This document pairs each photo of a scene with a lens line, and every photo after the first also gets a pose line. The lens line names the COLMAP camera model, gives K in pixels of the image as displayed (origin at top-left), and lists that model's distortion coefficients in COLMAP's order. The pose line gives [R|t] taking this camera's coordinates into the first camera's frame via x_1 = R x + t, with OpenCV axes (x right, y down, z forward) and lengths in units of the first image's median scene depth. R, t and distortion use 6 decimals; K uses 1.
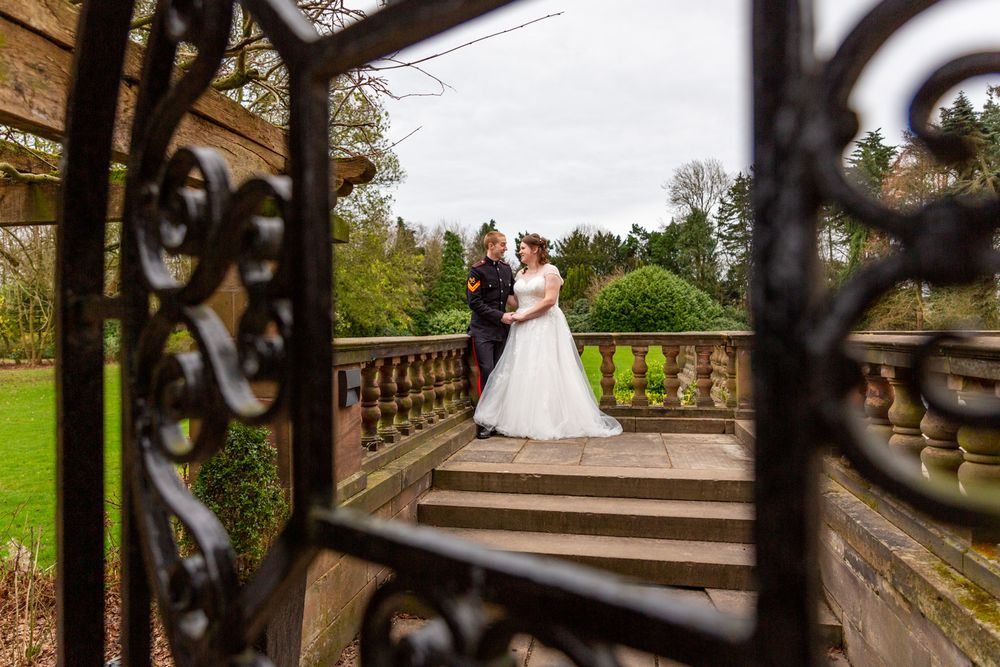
lens RADIAL K [[680.4, 0, 495.8], [0, 680.4, 333.6], [0, 0, 1]] dist [0.001707, 0.000022]
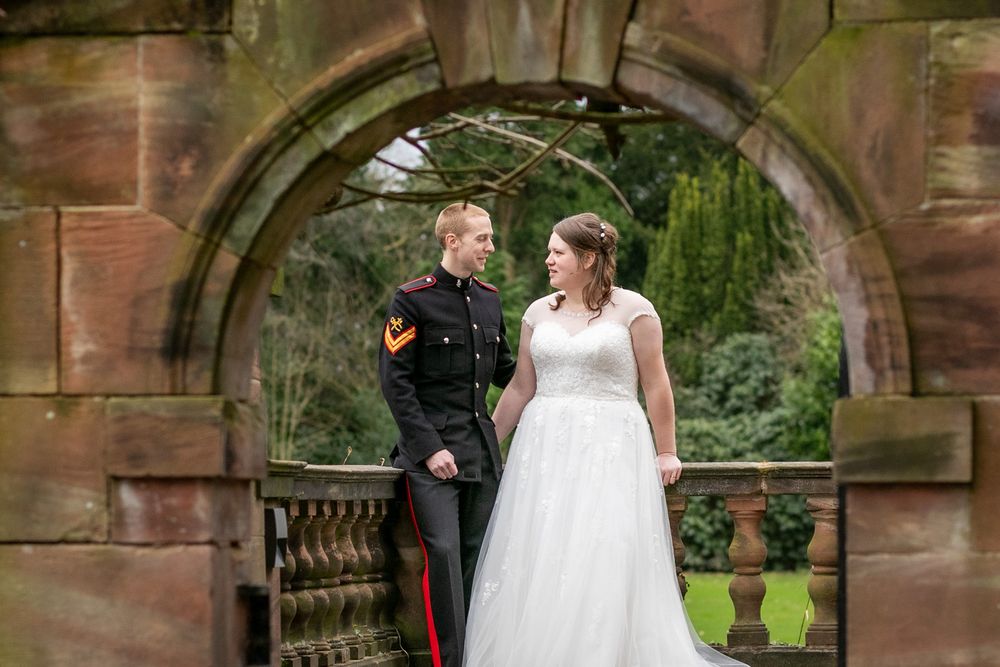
lens RADIAL K [[3928.4, 0, 500.1], [0, 3928.4, 332.8], [0, 0, 1]] dist [0.423976, 0.000000]
pose [[0.998168, 0.006282, 0.060177, -0.117389], [-0.003359, 0.998814, -0.048563, 0.034345], [-0.060411, 0.048272, 0.997006, -1.271724]]
